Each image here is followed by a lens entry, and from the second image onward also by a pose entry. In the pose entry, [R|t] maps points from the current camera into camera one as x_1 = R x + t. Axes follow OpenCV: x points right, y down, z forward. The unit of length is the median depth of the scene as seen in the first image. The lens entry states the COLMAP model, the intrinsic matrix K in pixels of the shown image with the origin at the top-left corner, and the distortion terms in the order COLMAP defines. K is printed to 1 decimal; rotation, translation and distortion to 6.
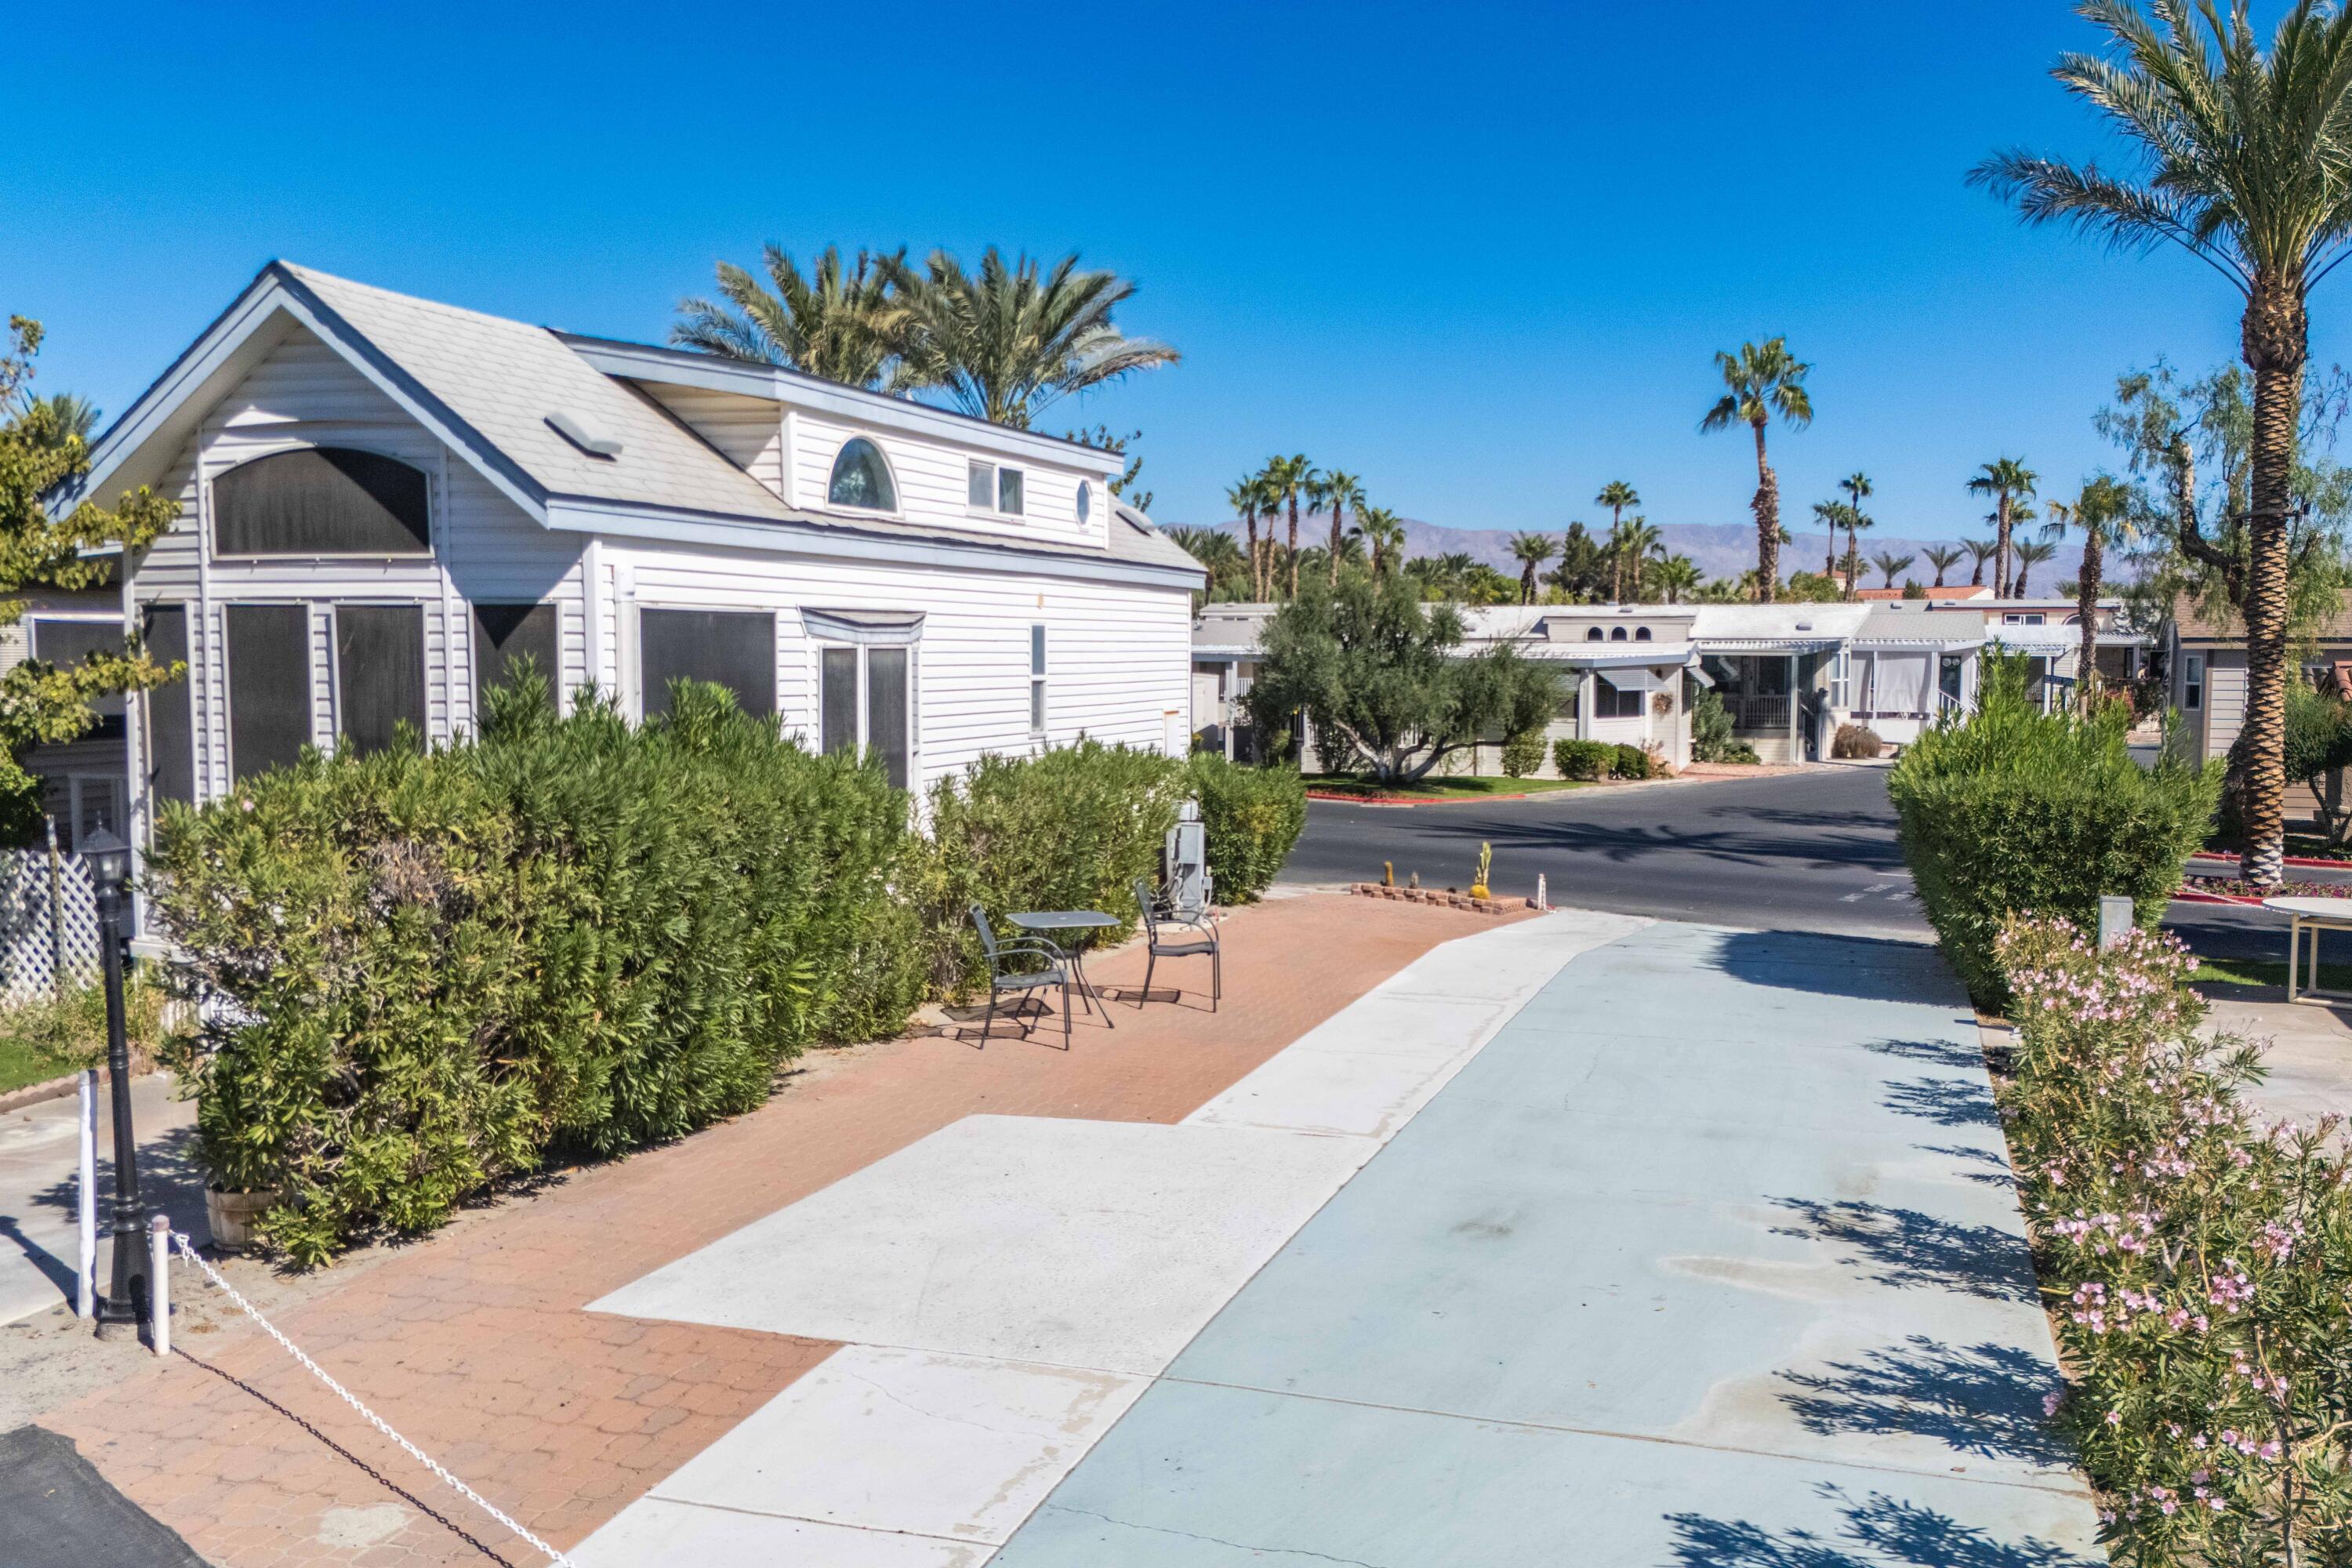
lens RADIAL K [[2041.6, 0, 1187.0], [0, 2041.6, 791.7], [0, 0, 1]] dist [0.106713, -0.139242]
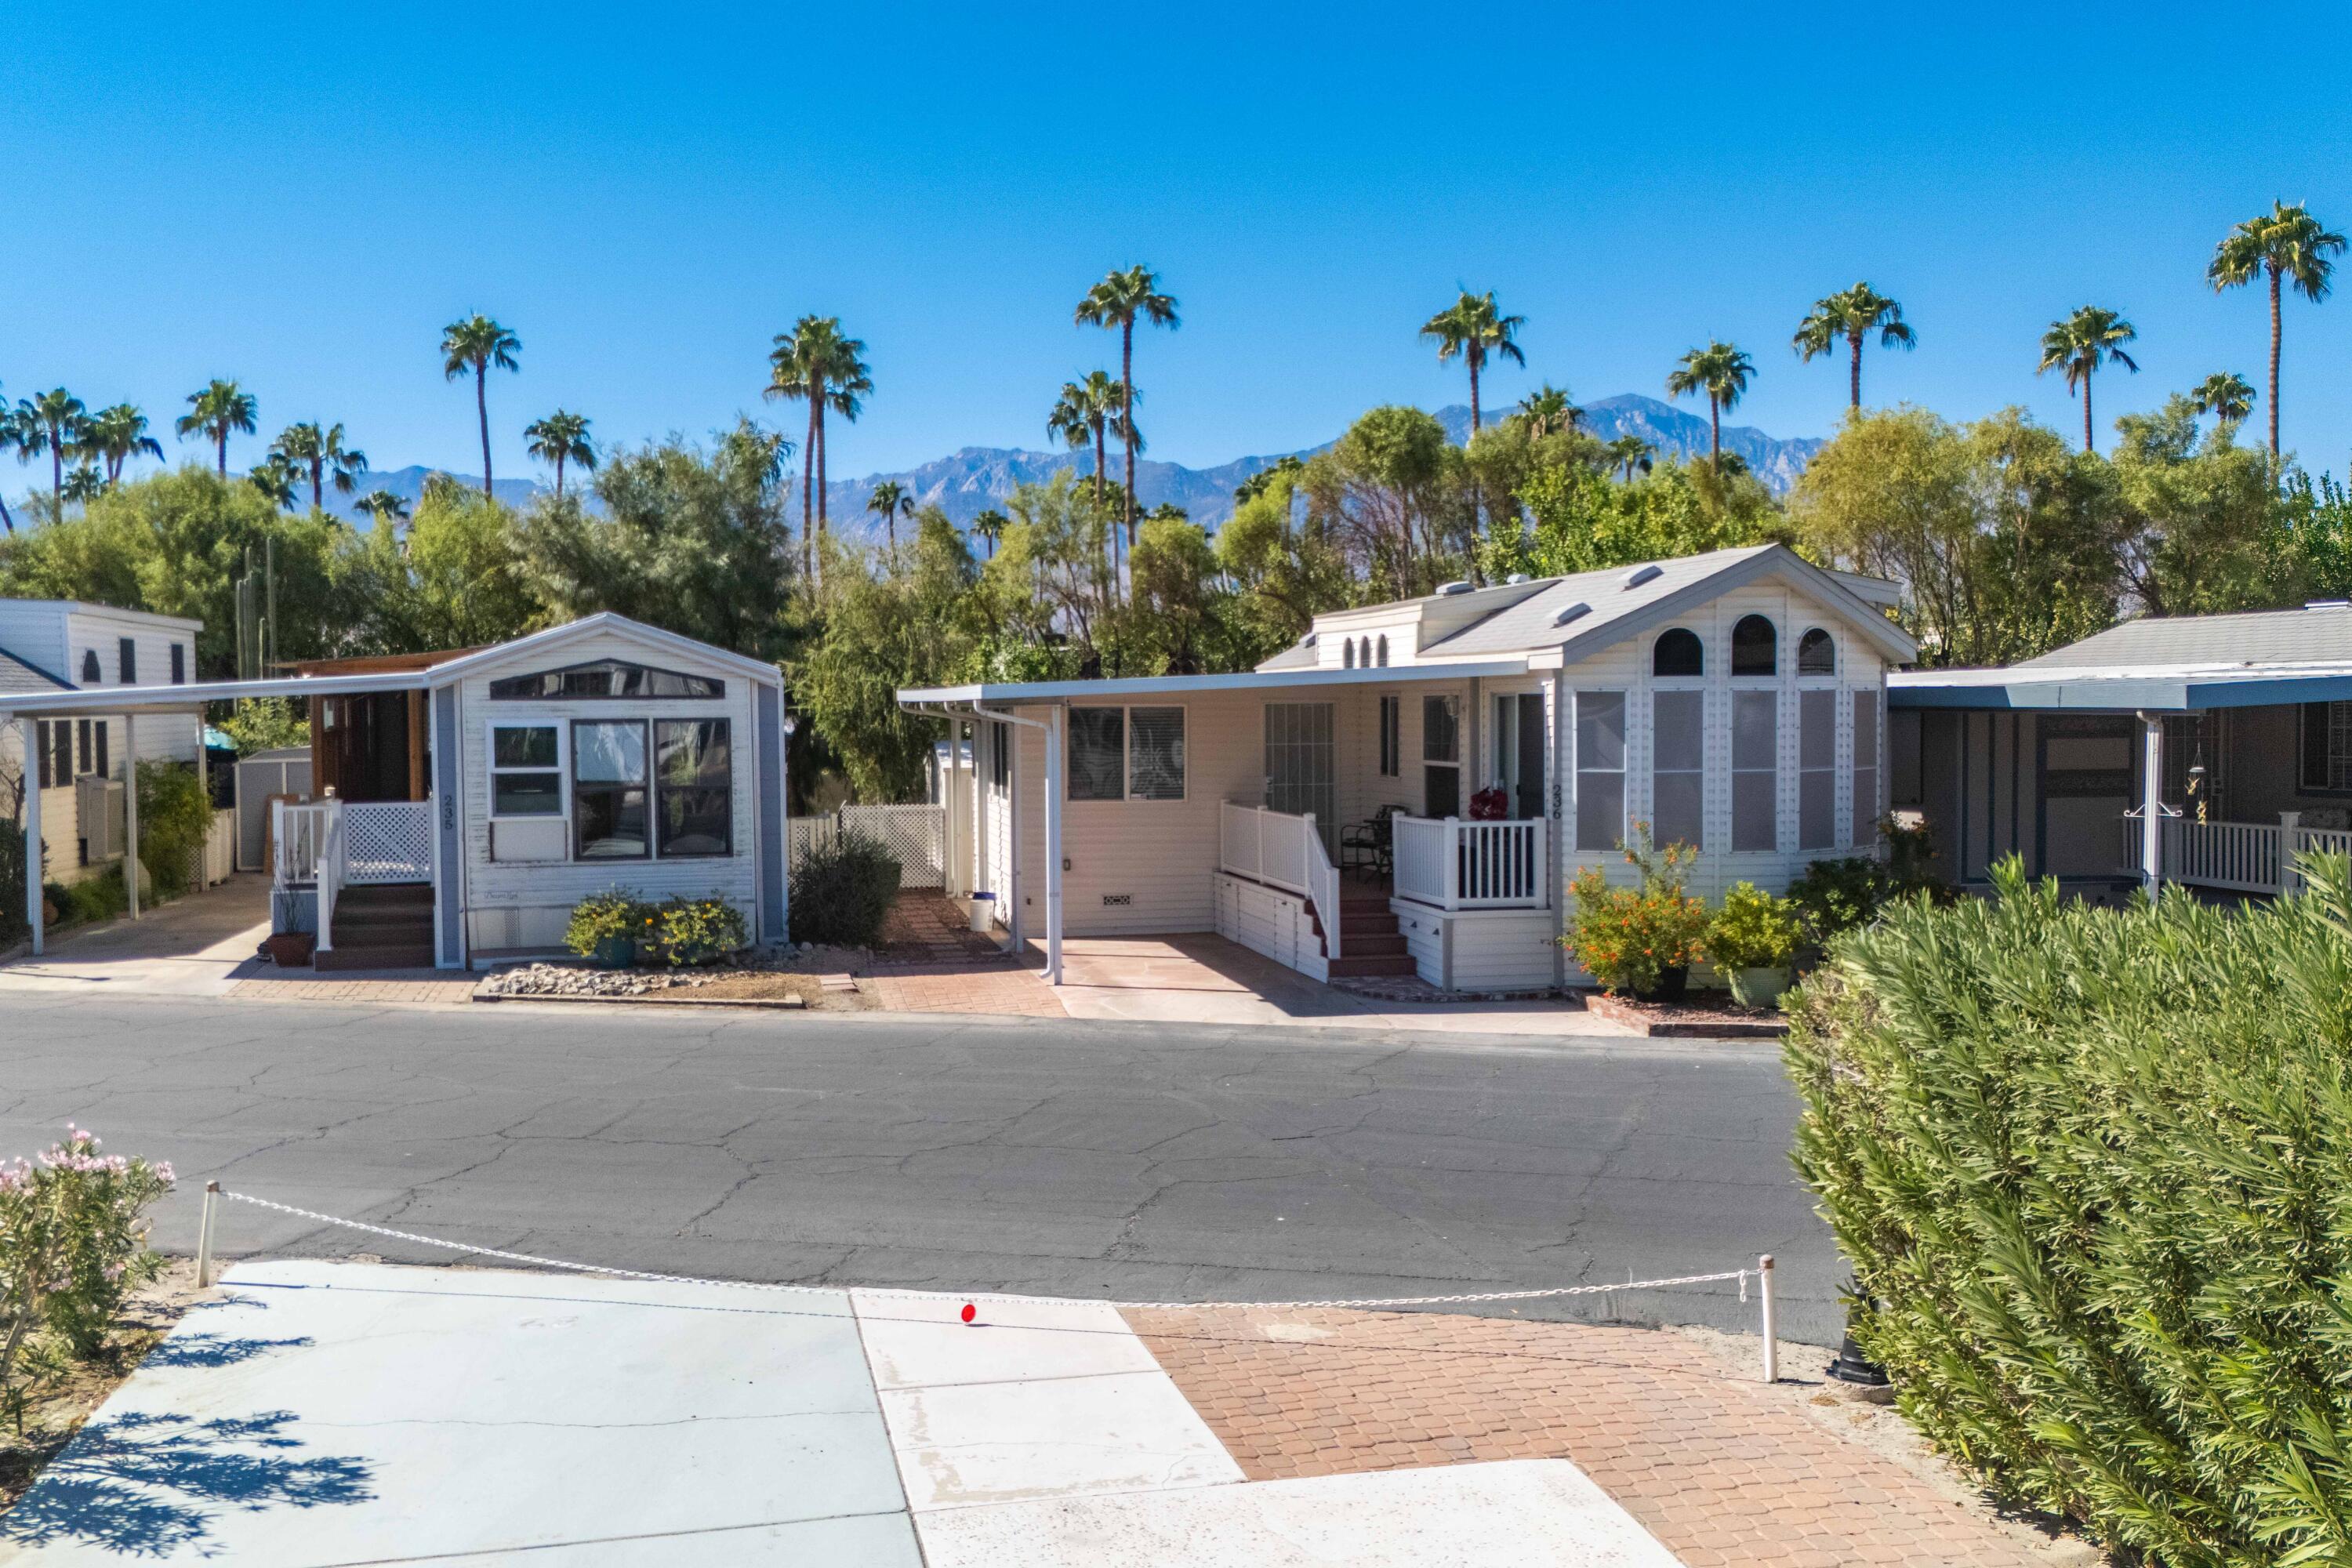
lens RADIAL K [[2041.6, 0, 1173.7], [0, 2041.6, 770.2], [0, 0, 1]] dist [0.106713, -0.139242]
pose [[-0.850633, 0.018329, -0.525440, 0.154668], [-0.034574, 0.995279, 0.090690, -0.062882], [0.524622, 0.095310, -0.845983, 0.742027]]
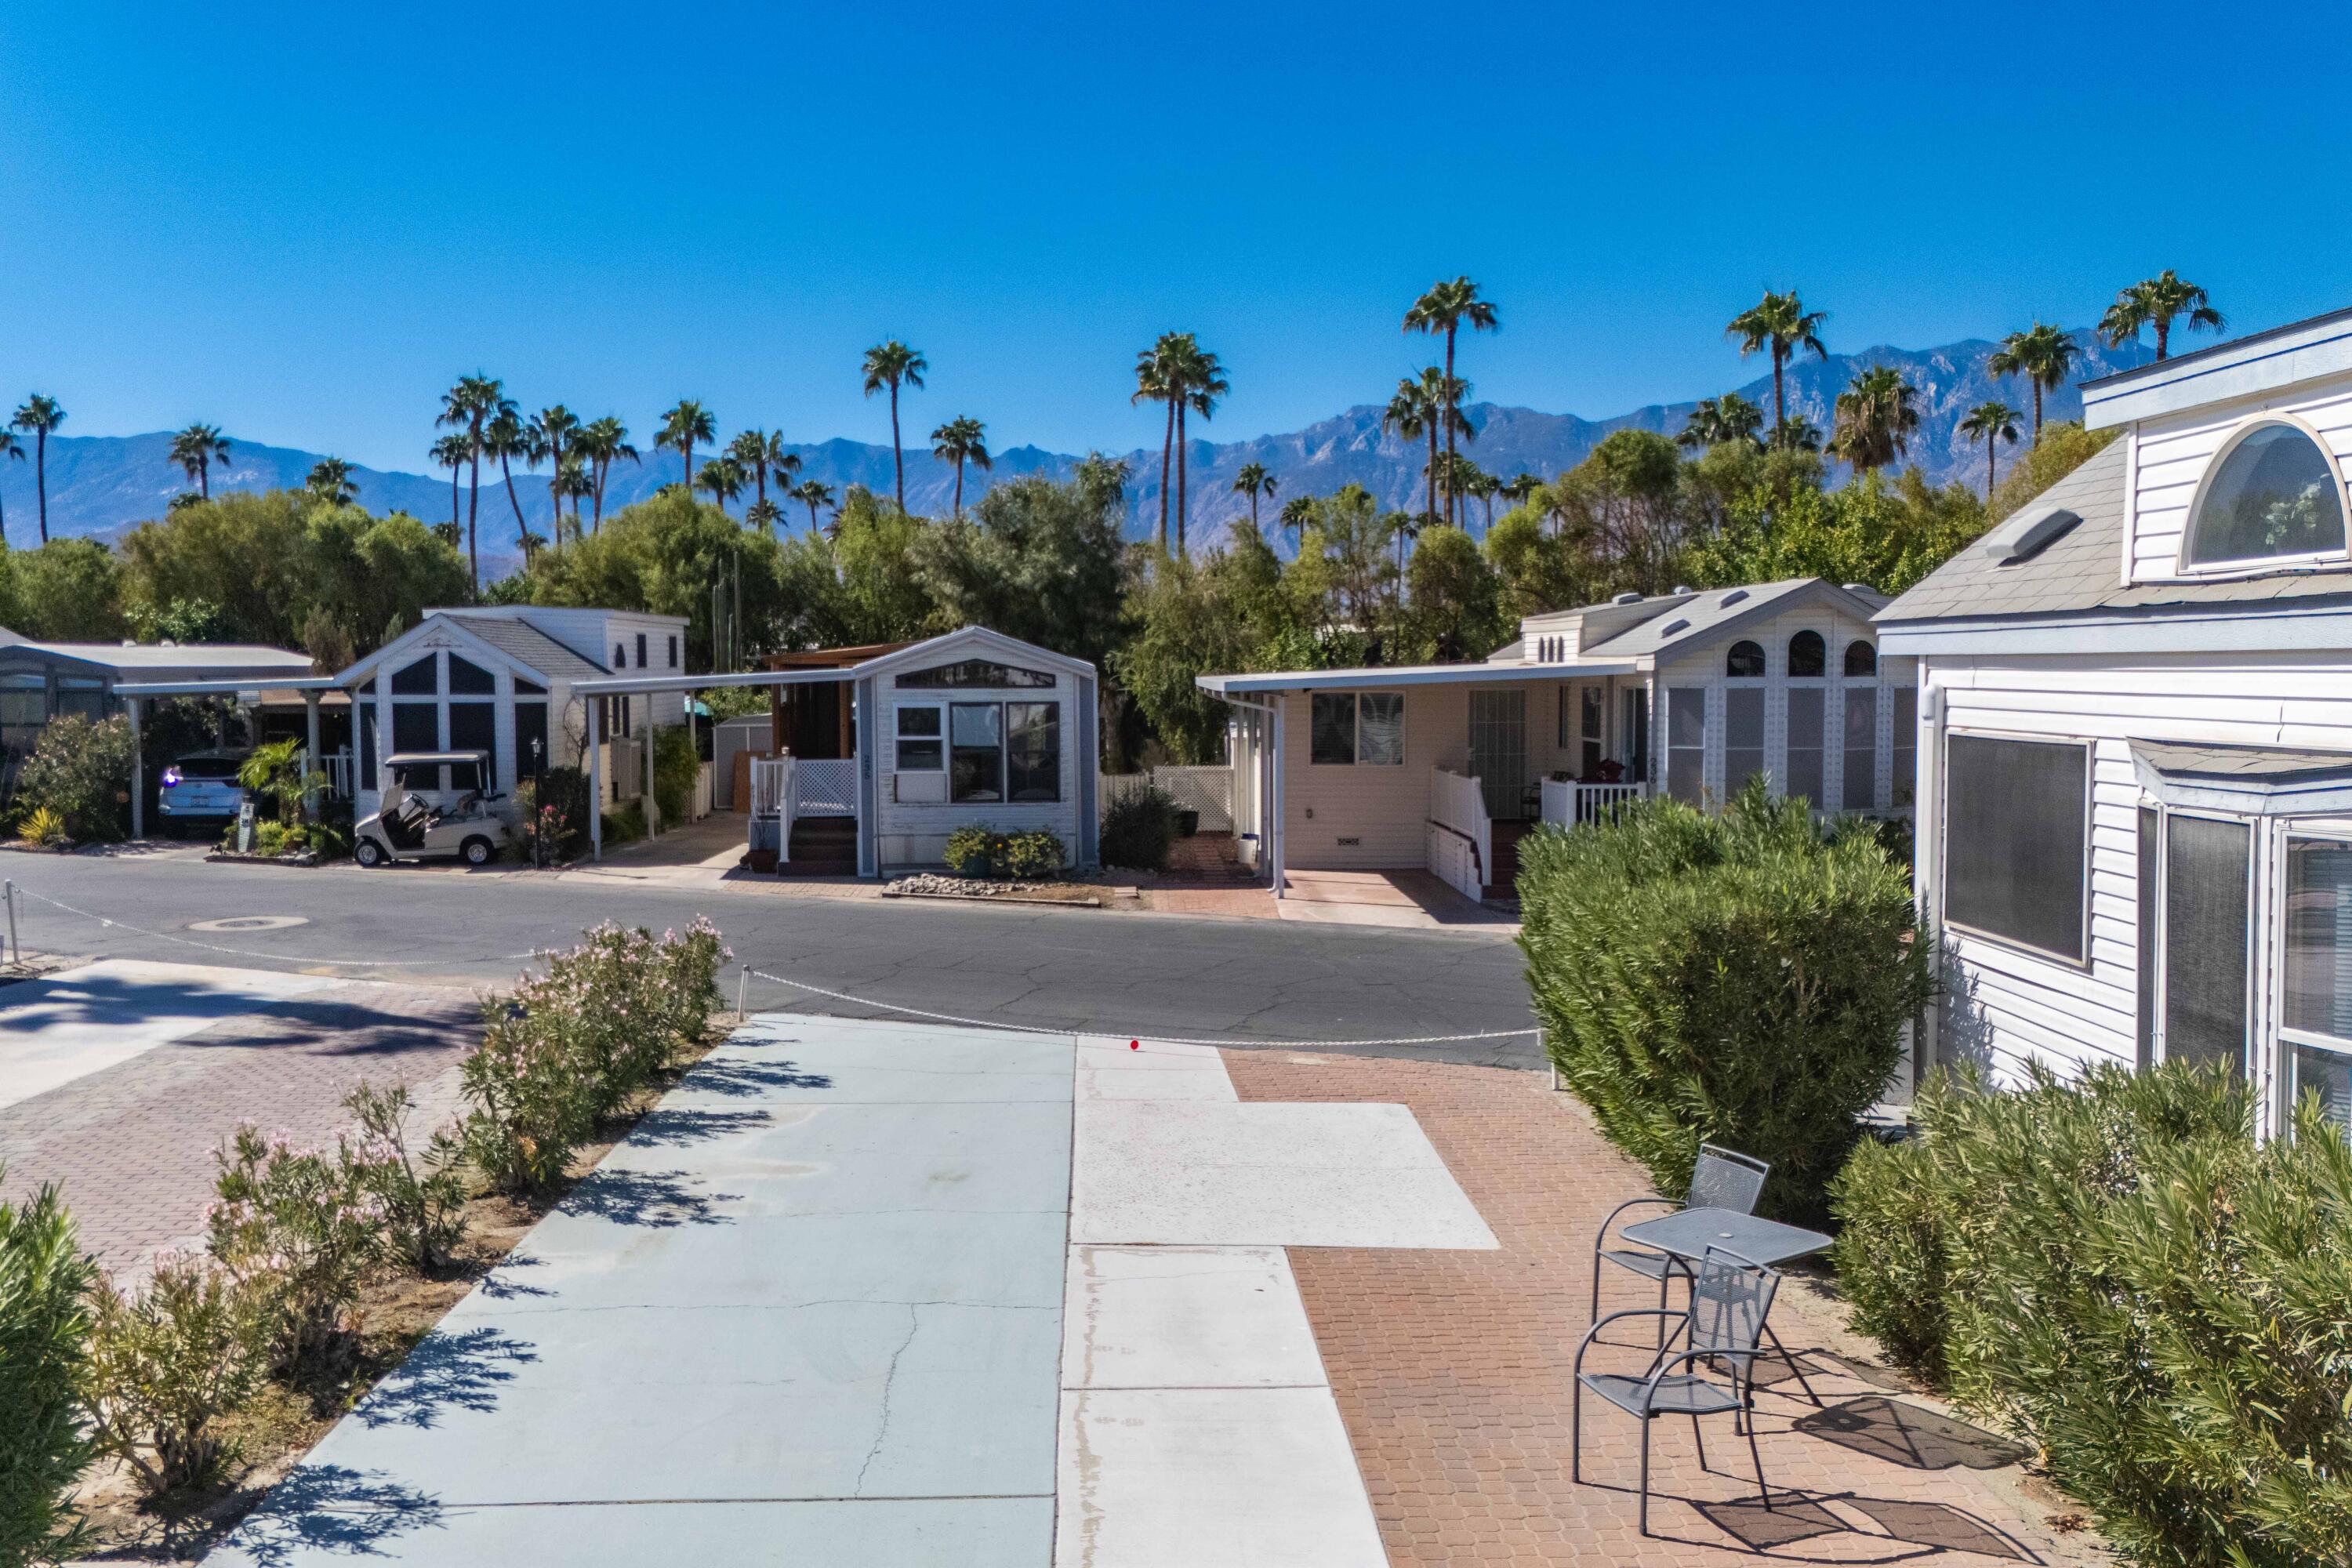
lens RADIAL K [[2041.6, 0, 1135.4], [0, 2041.6, 775.1], [0, 0, 1]] dist [0.106713, -0.139242]
pose [[-0.940436, 0.017260, -0.339531, 0.246149], [-0.024591, 0.992641, 0.118573, -0.113248], [0.339079, 0.119860, -0.933091, 1.152847]]
